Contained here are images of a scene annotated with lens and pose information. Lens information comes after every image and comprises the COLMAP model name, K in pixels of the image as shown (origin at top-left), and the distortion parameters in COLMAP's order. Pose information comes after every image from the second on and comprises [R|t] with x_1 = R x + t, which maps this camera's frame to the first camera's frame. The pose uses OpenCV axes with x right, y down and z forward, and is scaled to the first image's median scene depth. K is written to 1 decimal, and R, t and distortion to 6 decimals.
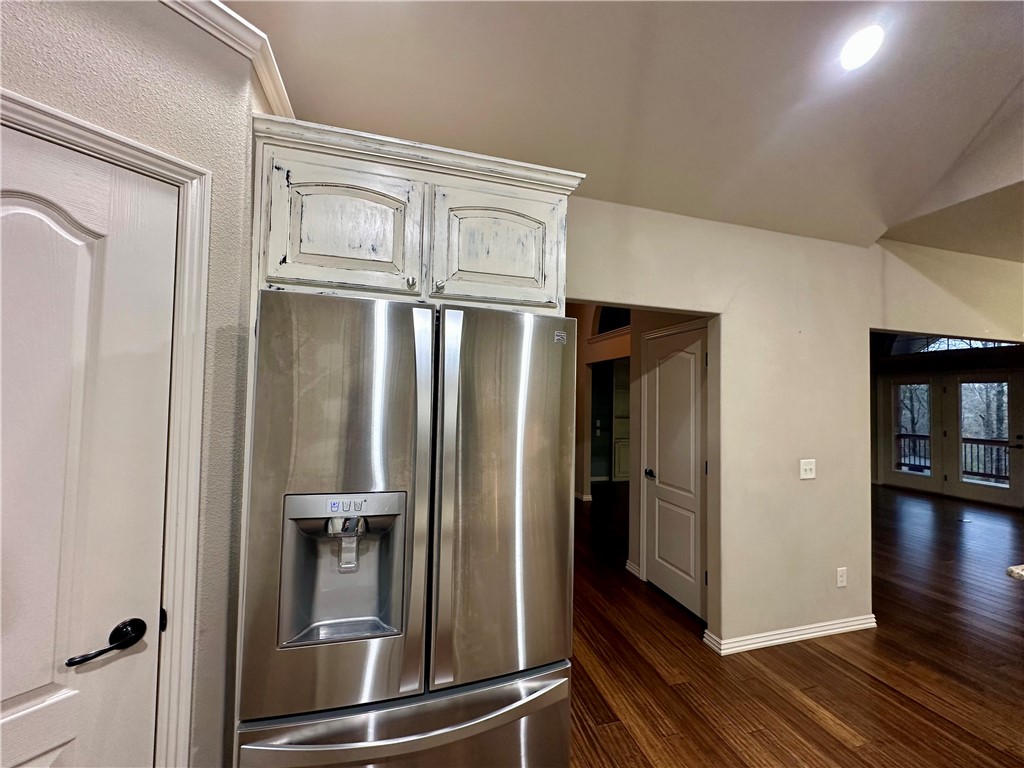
lens RADIAL K [[407.4, 0, 512.0], [0, 407.4, 387.0], [0, 0, 1]] dist [-0.002333, 0.000294]
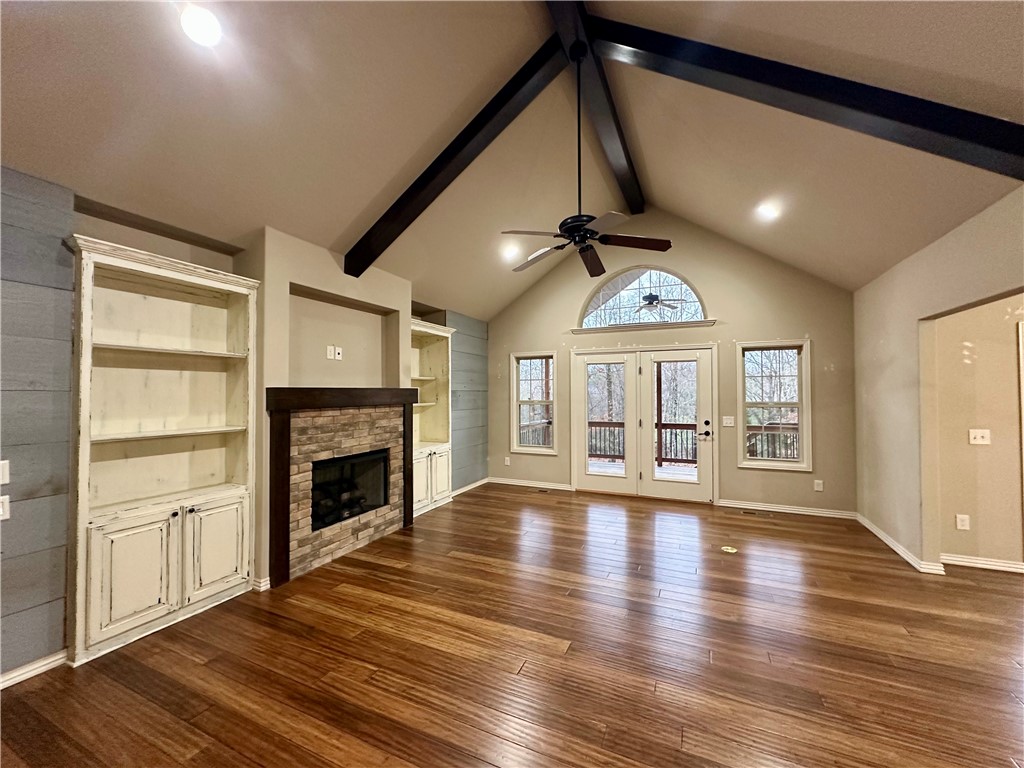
lens RADIAL K [[407.4, 0, 511.8], [0, 407.4, 385.8], [0, 0, 1]] dist [-0.002333, 0.000294]
pose [[0.654181, -0.005091, 0.756321, 0.665384], [-0.008295, 0.999869, 0.013905, 0.075375], [-0.756293, -0.015370, 0.654053, 1.663496]]
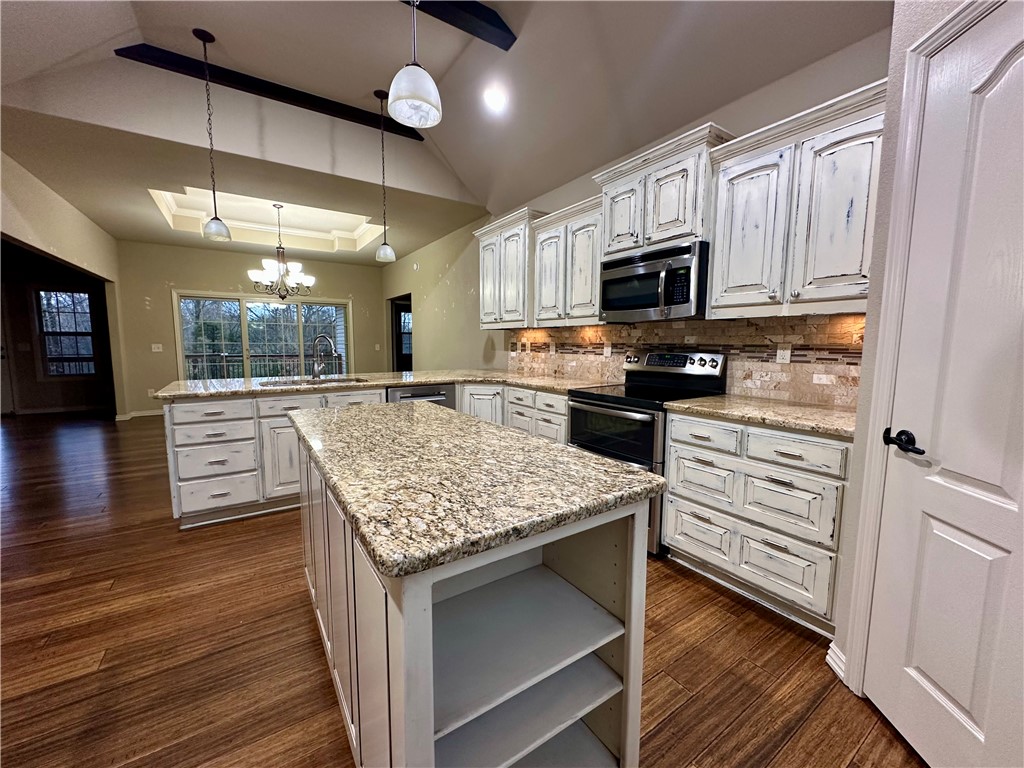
lens RADIAL K [[407.4, 0, 511.7], [0, 407.4, 384.9], [0, 0, 1]] dist [-0.002333, 0.000294]
pose [[-0.299679, -0.119365, 0.946543, -0.398451], [-0.038929, 0.992846, 0.112879, 0.102352], [-0.953245, -0.003020, -0.302182, 0.088103]]
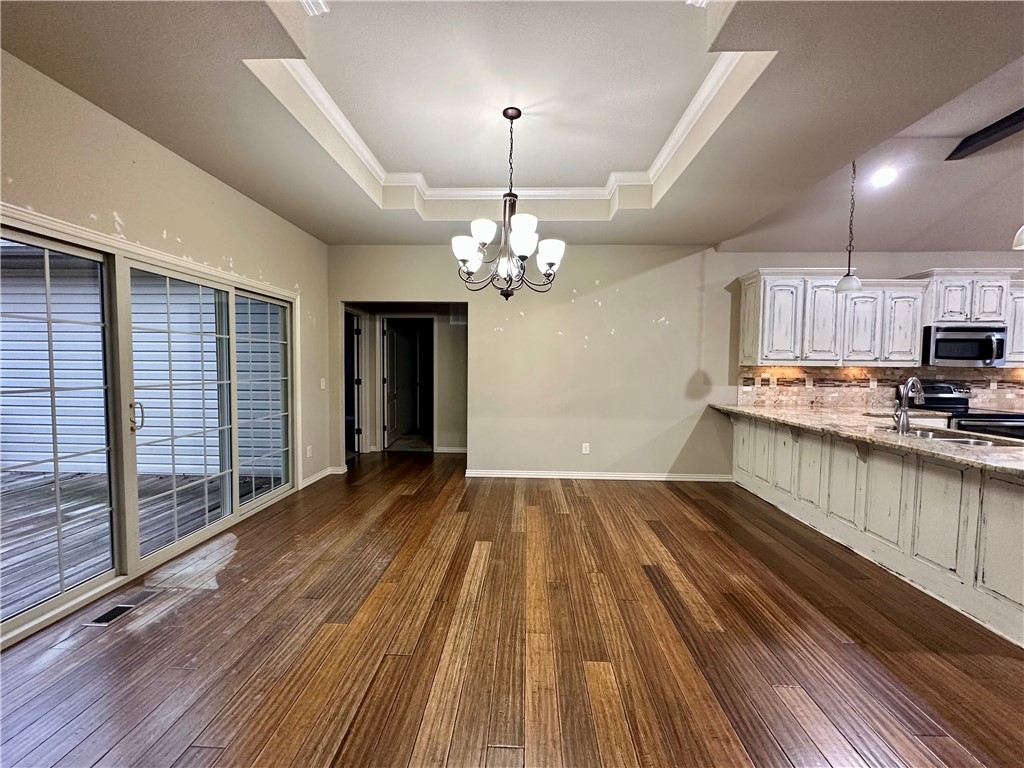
lens RADIAL K [[407.4, 0, 511.5], [0, 407.4, 385.1], [0, 0, 1]] dist [-0.002333, 0.000294]
pose [[-0.949070, -0.041750, 0.312287, 1.617397], [-0.035667, 0.999047, 0.025169, 0.142390], [-0.313040, 0.012749, -0.949654, 1.546808]]
